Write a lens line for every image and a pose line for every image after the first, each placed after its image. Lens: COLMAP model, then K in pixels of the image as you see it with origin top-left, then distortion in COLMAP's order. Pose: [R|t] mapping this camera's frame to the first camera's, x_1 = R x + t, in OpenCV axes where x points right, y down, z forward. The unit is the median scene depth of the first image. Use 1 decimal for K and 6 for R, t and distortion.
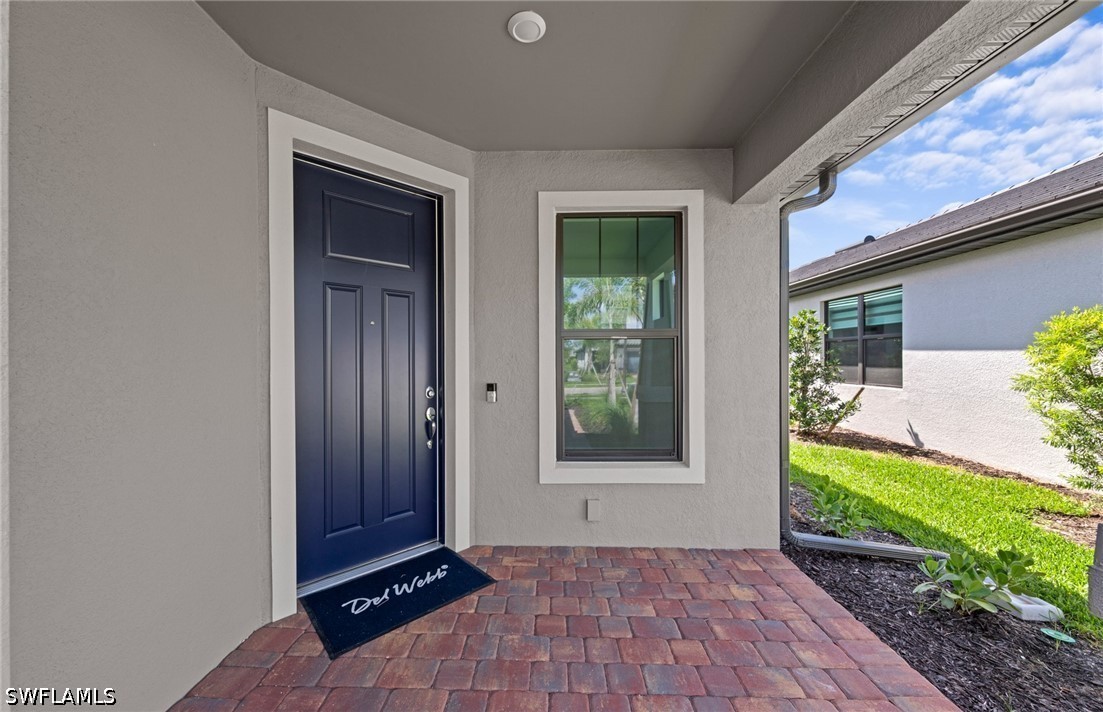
lens RADIAL K [[403.5, 0, 550.6], [0, 403.5, 357.5], [0, 0, 1]] dist [0.001182, 0.000038]
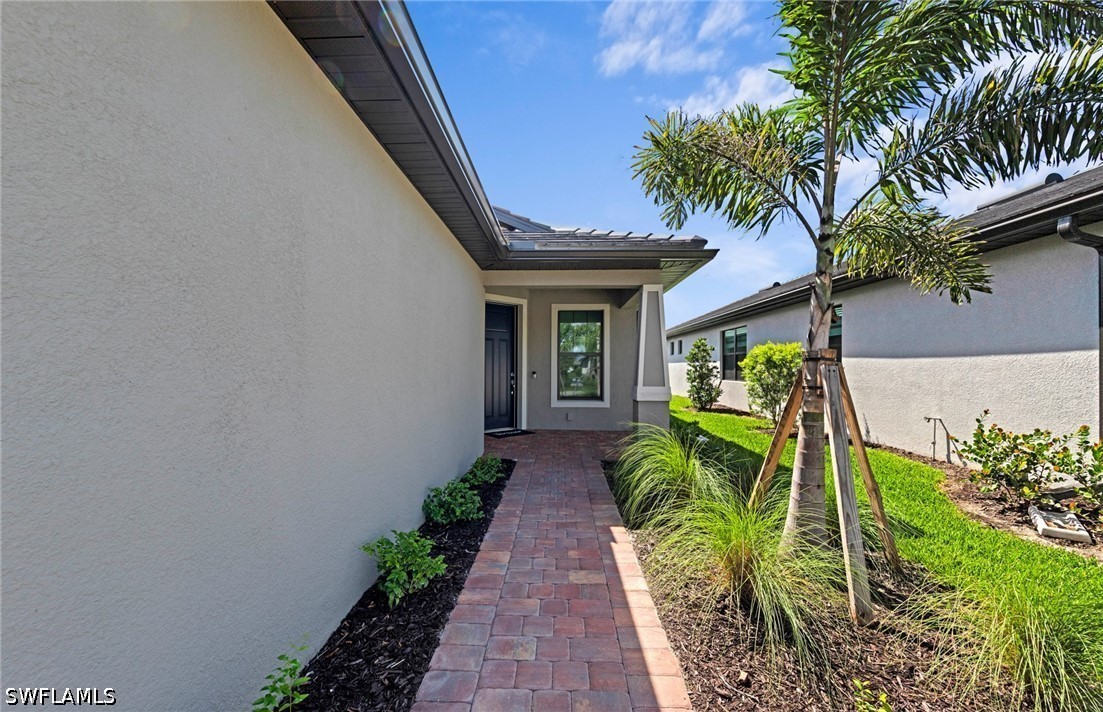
lens RADIAL K [[403.5, 0, 548.4], [0, 403.5, 359.2], [0, 0, 1]] dist [0.001182, 0.000038]
pose [[0.999758, 0.009702, -0.019726, 0.007770], [-0.009999, 0.999838, -0.014984, 0.019704], [0.019577, 0.015178, 0.999693, -1.727404]]
